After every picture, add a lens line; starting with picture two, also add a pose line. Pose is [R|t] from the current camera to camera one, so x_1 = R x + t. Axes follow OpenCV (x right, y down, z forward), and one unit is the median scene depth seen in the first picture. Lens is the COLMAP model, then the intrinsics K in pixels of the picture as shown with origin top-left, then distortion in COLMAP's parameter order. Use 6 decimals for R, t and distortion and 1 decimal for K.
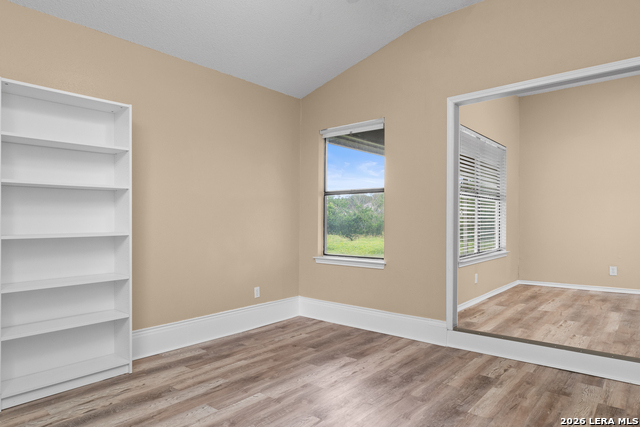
lens RADIAL K [[403.1, 0, 321.6], [0, 403.1, 212.7], [0, 0, 1]] dist [0.001211, -0.000900]
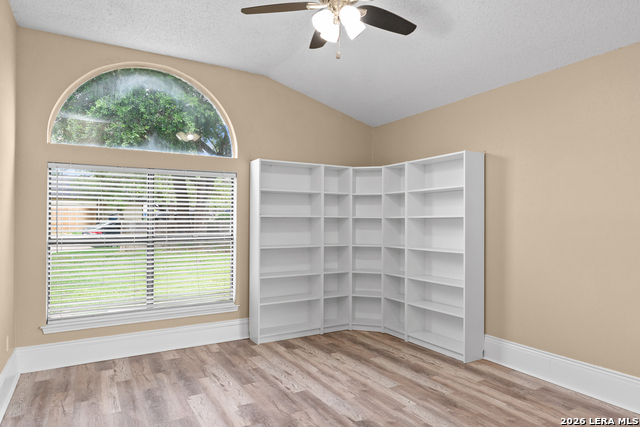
lens RADIAL K [[403.1, 0, 315.4], [0, 403.1, 215.3], [0, 0, 1]] dist [0.001211, -0.000900]
pose [[-0.342514, -0.008105, -0.939478, 0.848453], [0.015943, 0.999769, -0.014438, -0.053022], [0.939377, -0.019924, -0.342305, 0.967413]]
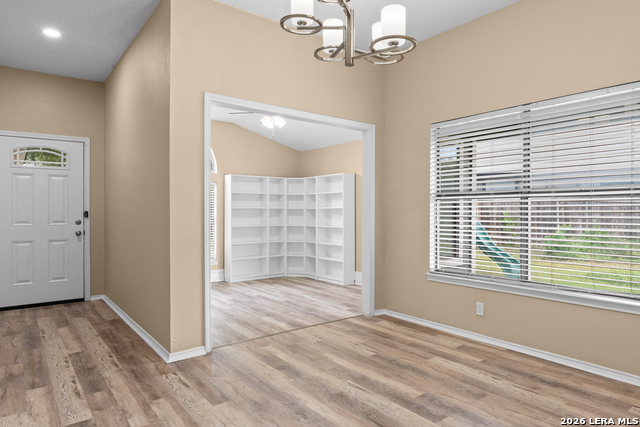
lens RADIAL K [[403.1, 0, 305.7], [0, 403.1, 217.9], [0, 0, 1]] dist [0.001211, -0.000900]
pose [[-0.249050, 0.014983, -0.968375, 1.810749], [0.018221, 0.999776, 0.010782, -0.032454], [0.968319, -0.014959, -0.249267, 1.332142]]
